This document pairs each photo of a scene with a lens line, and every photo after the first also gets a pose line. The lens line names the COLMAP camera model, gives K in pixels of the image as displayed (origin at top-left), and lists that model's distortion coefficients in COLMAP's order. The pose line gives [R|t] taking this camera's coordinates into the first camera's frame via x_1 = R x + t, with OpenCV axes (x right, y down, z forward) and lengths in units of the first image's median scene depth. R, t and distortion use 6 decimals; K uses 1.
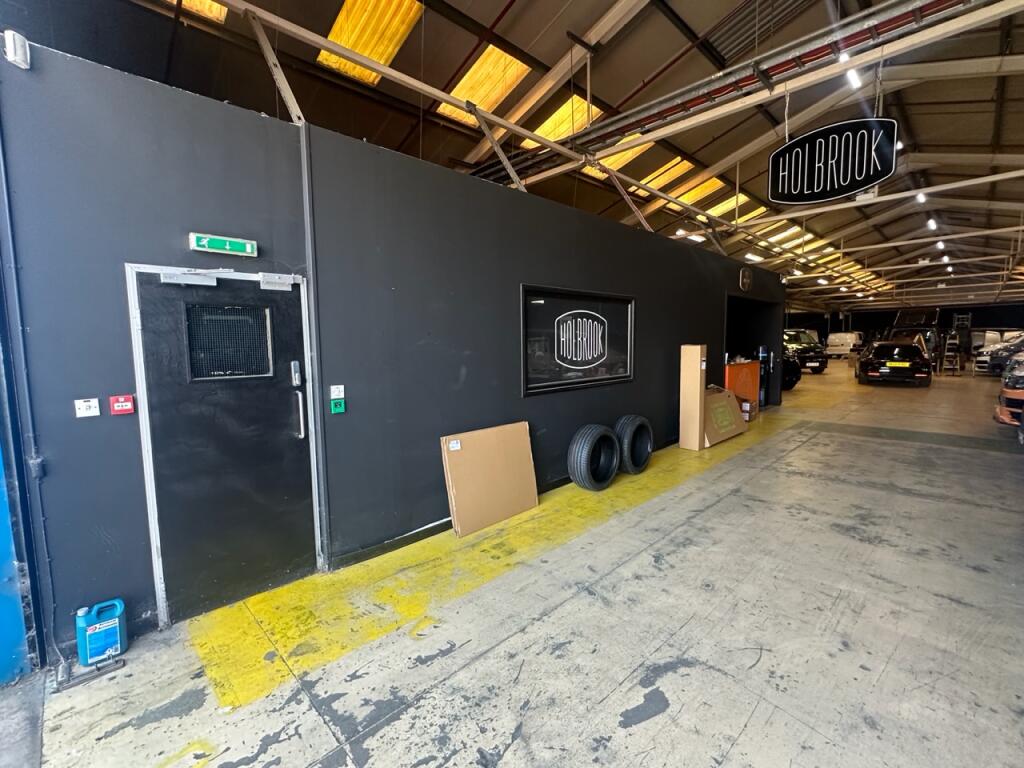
lens RADIAL K [[452.7, 0, 511.9], [0, 452.7, 383.9], [0, 0, 1]] dist [-0.003835, 0.000150]
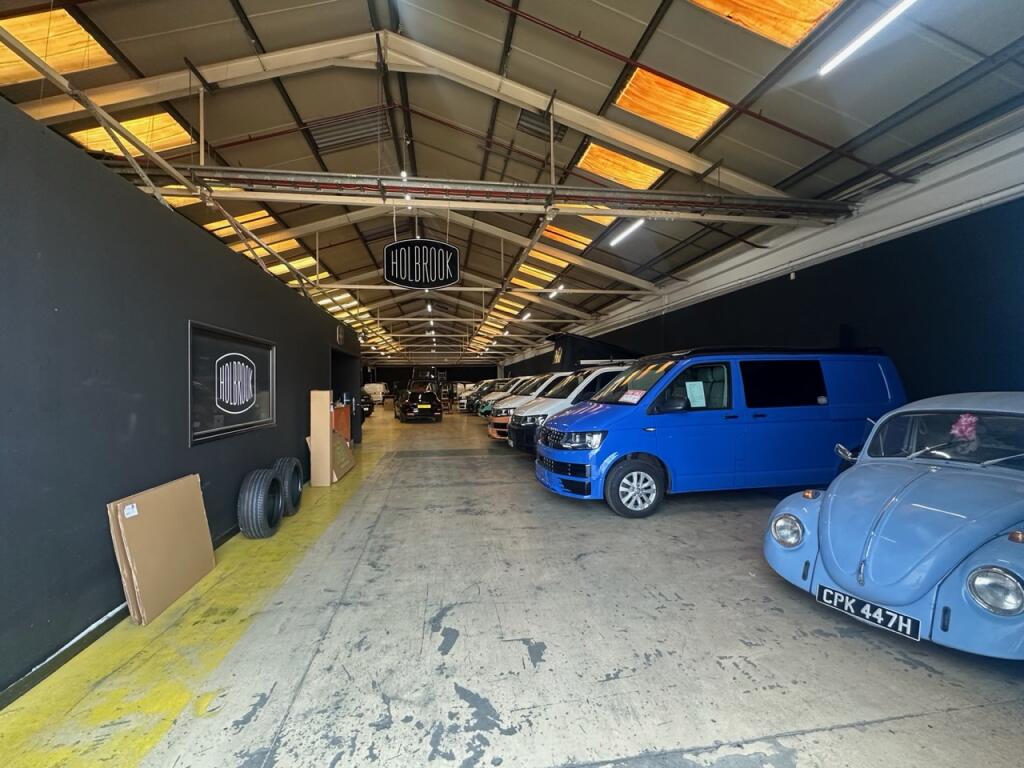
lens RADIAL K [[452.7, 0, 511.2], [0, 452.7, 383.7], [0, 0, 1]] dist [-0.003835, 0.000150]
pose [[0.579136, 0.013574, 0.815118, -0.295991], [0.076424, 0.994554, -0.070861, 0.014982], [-0.811641, 0.103333, 0.574945, -0.021532]]
